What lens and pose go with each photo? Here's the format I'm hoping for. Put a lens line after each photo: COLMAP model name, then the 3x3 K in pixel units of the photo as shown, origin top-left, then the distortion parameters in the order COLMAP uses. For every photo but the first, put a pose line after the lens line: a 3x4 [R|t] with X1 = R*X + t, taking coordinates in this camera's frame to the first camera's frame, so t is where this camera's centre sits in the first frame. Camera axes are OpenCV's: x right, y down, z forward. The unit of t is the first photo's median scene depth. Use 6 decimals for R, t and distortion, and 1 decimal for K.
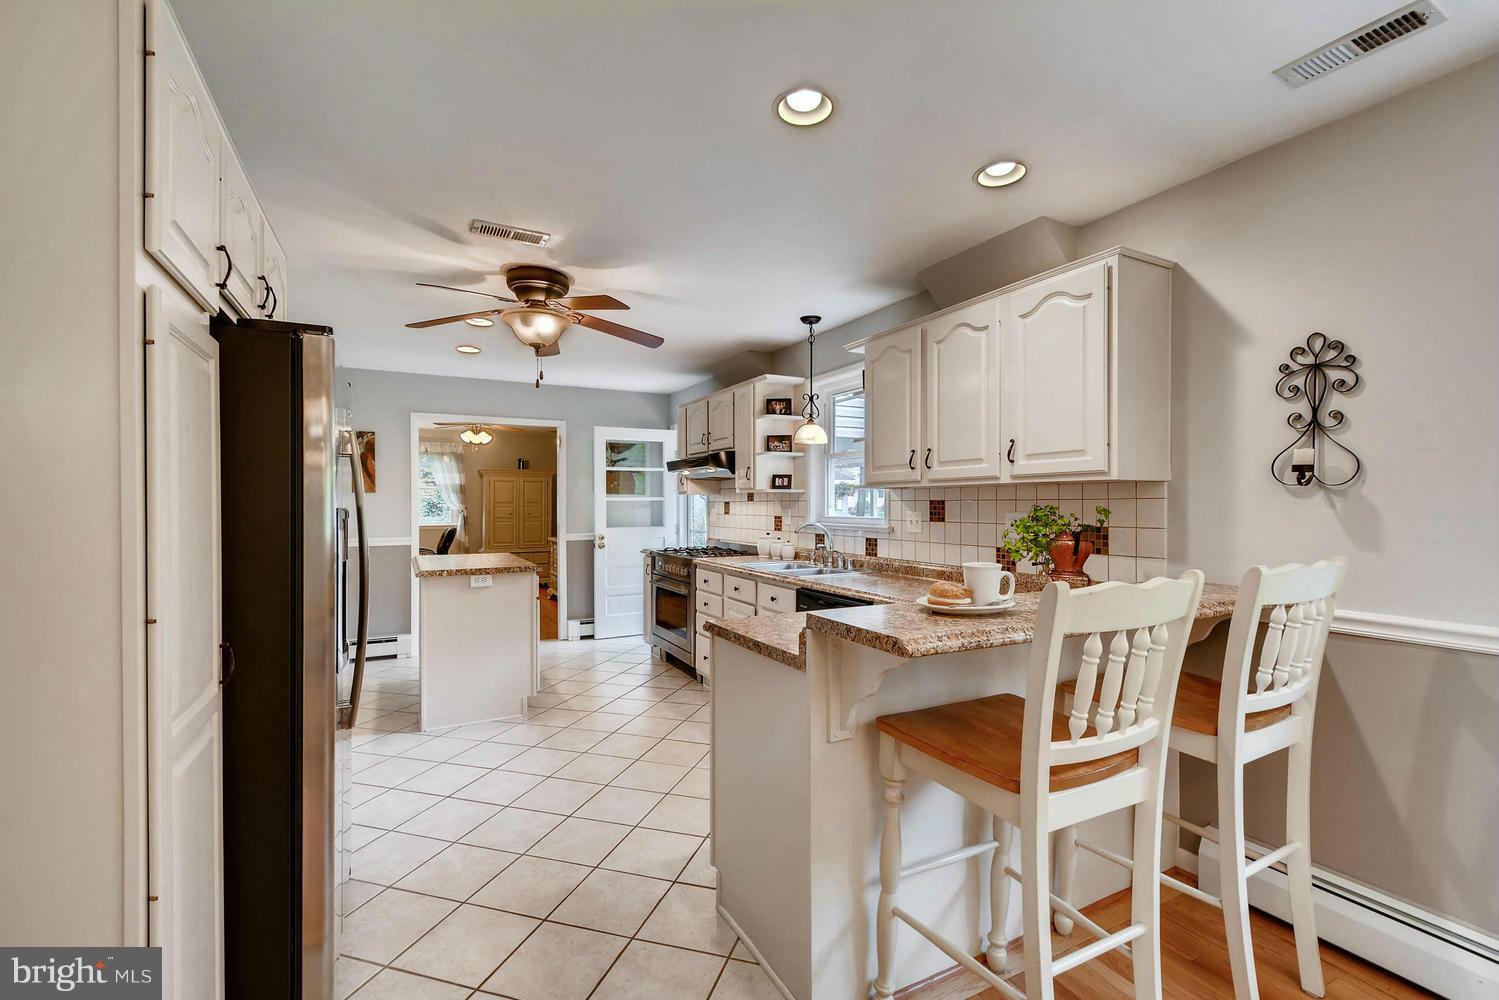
lens RADIAL K [[668.6, 0, 751.6], [0, 668.6, 502.0], [0, 0, 1]] dist [0.004318, -0.000001]
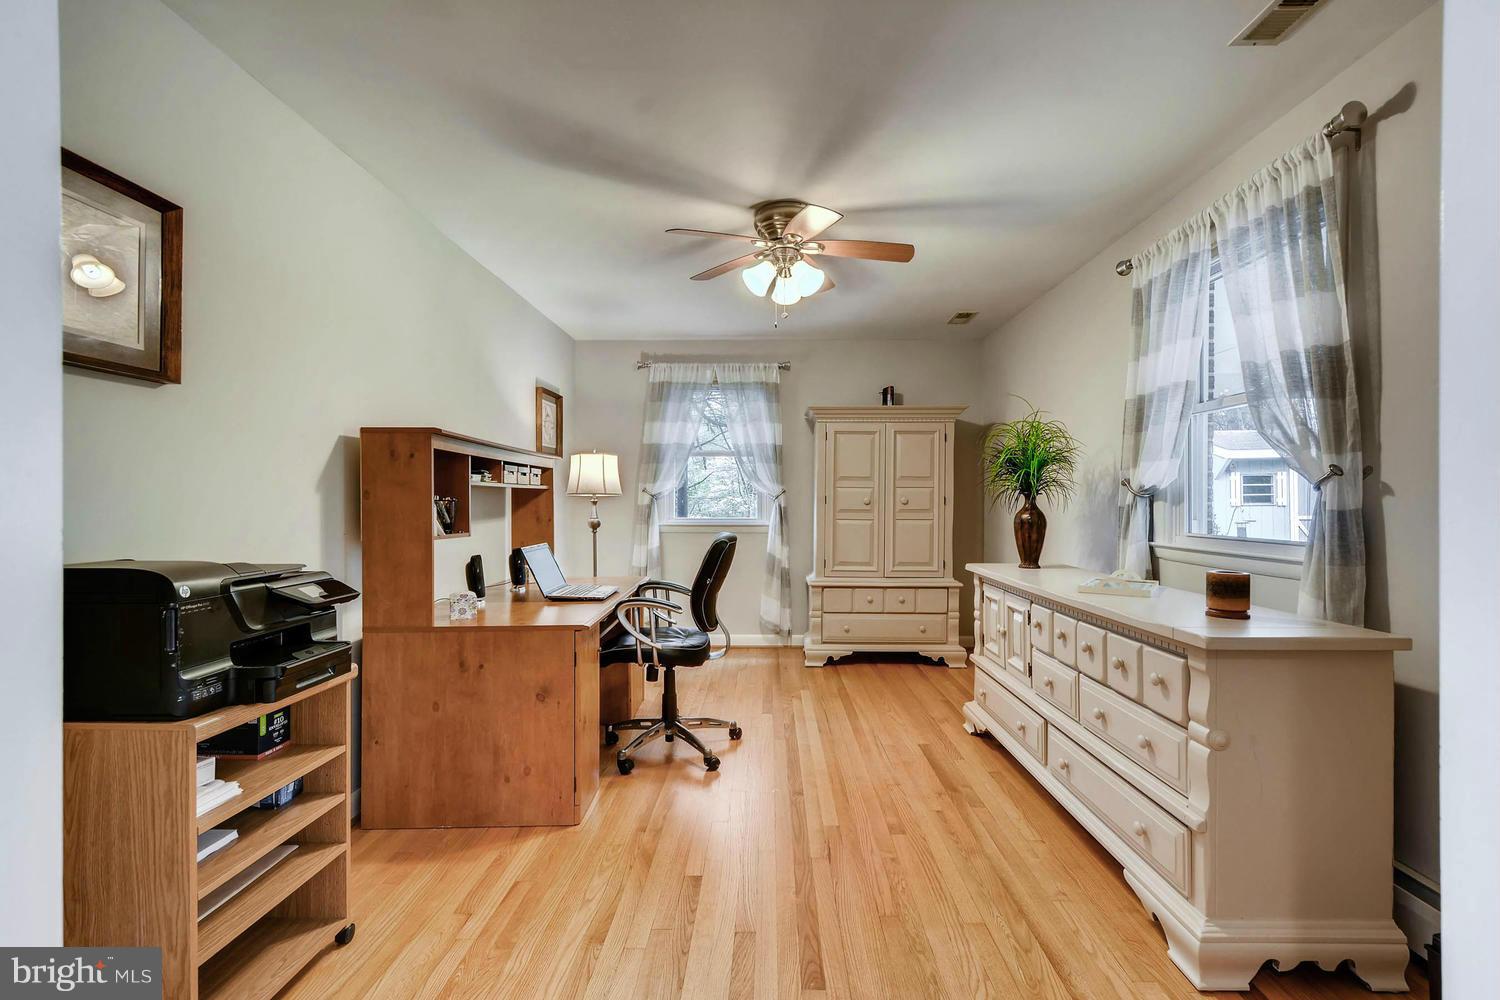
lens RADIAL K [[669.0, 0, 751.7], [0, 669.0, 506.0], [0, 0, 1]] dist [0.004318, -0.000001]
pose [[0.880299, 0.000829, -0.474418, -0.207600], [0.001707, 0.999986, 0.004916, 0.018182], [0.474416, -0.005137, 0.880286, 0.541459]]
